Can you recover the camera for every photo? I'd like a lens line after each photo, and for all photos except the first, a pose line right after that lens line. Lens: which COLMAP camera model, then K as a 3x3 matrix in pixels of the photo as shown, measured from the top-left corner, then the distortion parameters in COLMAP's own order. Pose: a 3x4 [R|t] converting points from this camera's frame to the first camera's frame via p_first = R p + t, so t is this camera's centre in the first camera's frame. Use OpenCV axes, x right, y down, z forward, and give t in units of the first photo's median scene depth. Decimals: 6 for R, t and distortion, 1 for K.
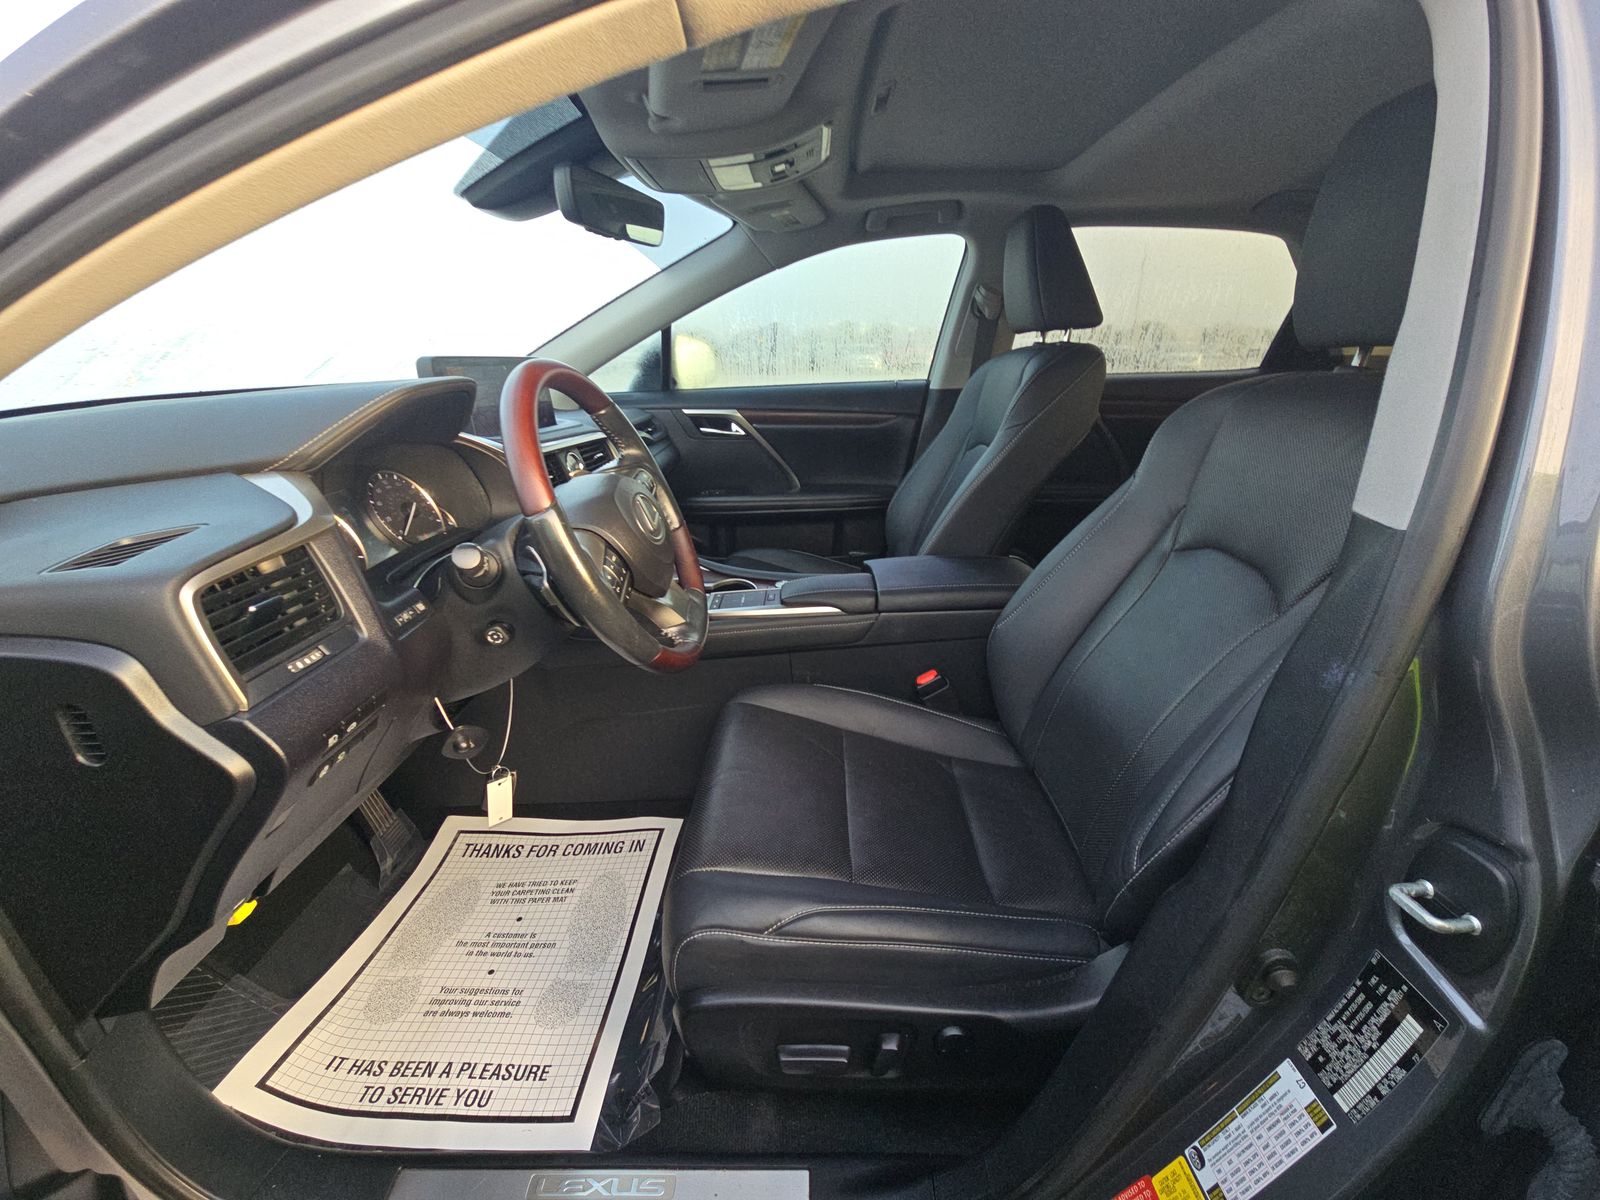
lens RADIAL K [[650.5, 0, 800.0], [0, 650.5, 600.0], [0, 0, 1]] dist [0.010808, -0.007183]
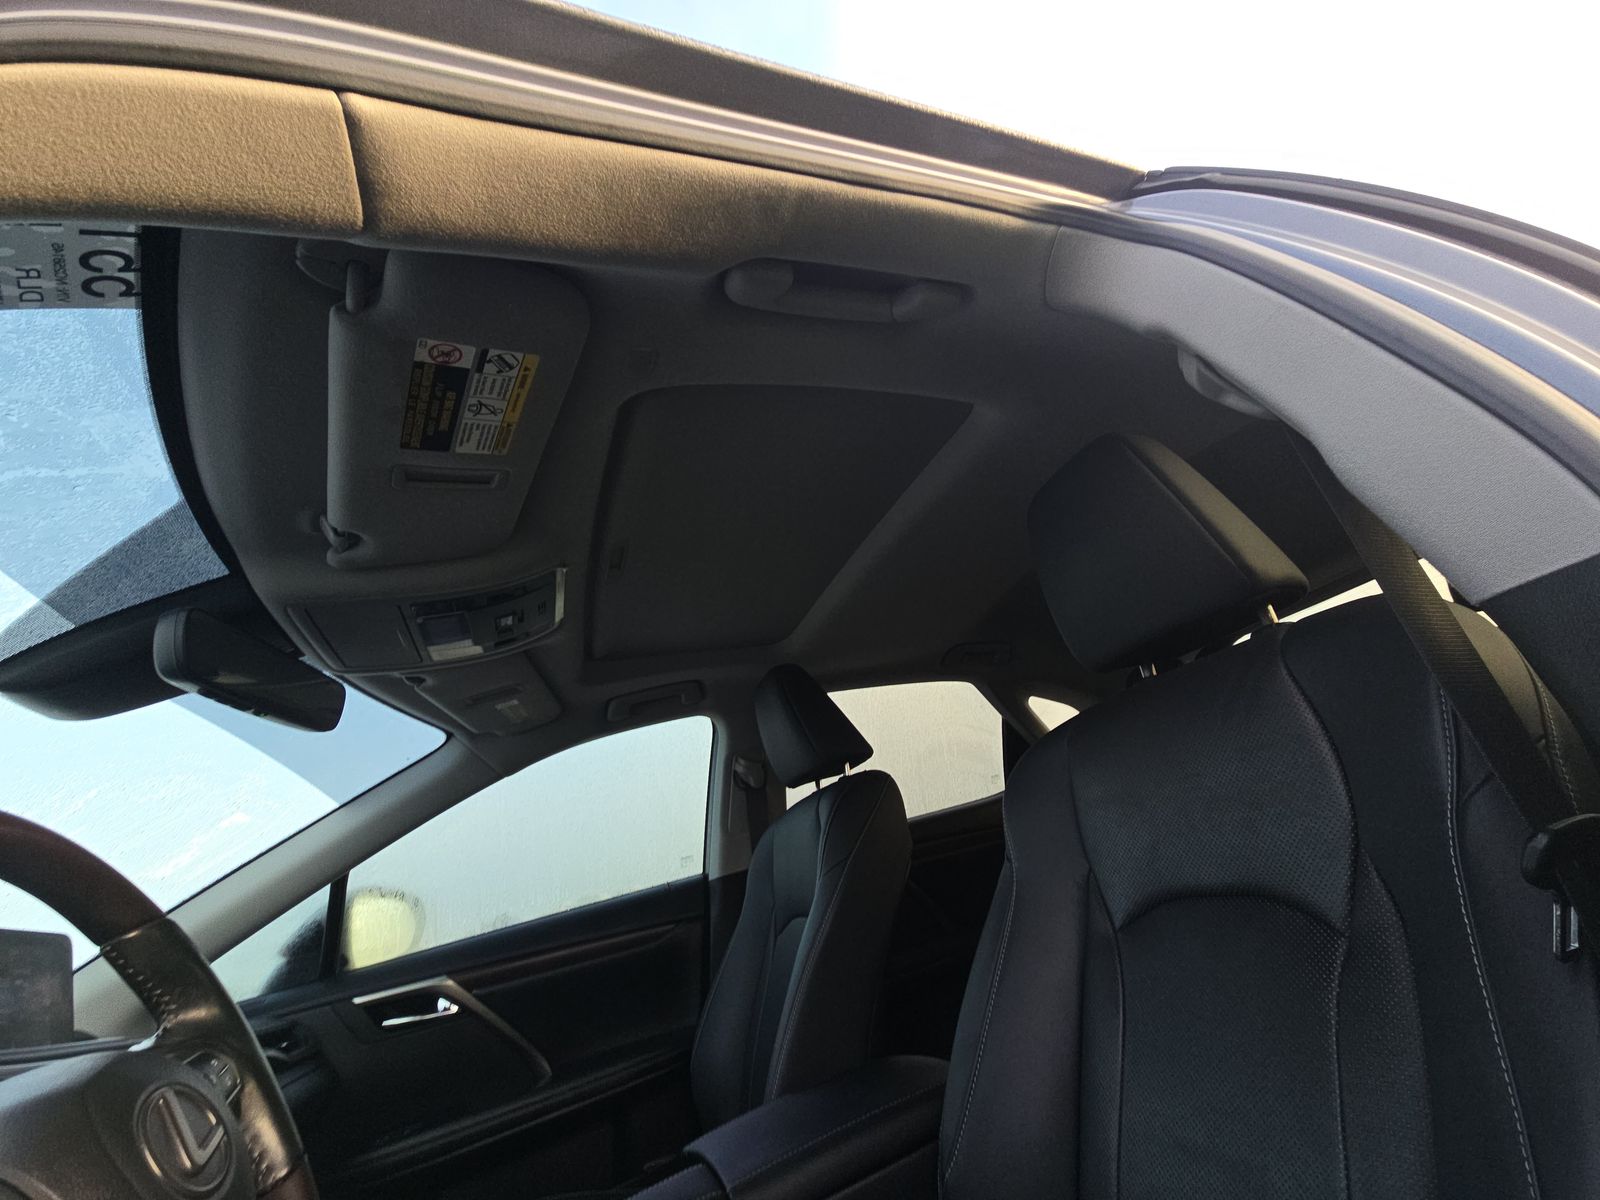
lens RADIAL K [[649.9, 0, 806.1], [0, 649.9, 603.8], [0, 0, 1]] dist [0.001425, -0.000152]
pose [[0.911051, -0.051674, 0.409043, -0.012003], [0.330014, 0.686091, -0.648359, 0.016368], [-0.247137, 0.725678, 0.642117, 0.186726]]
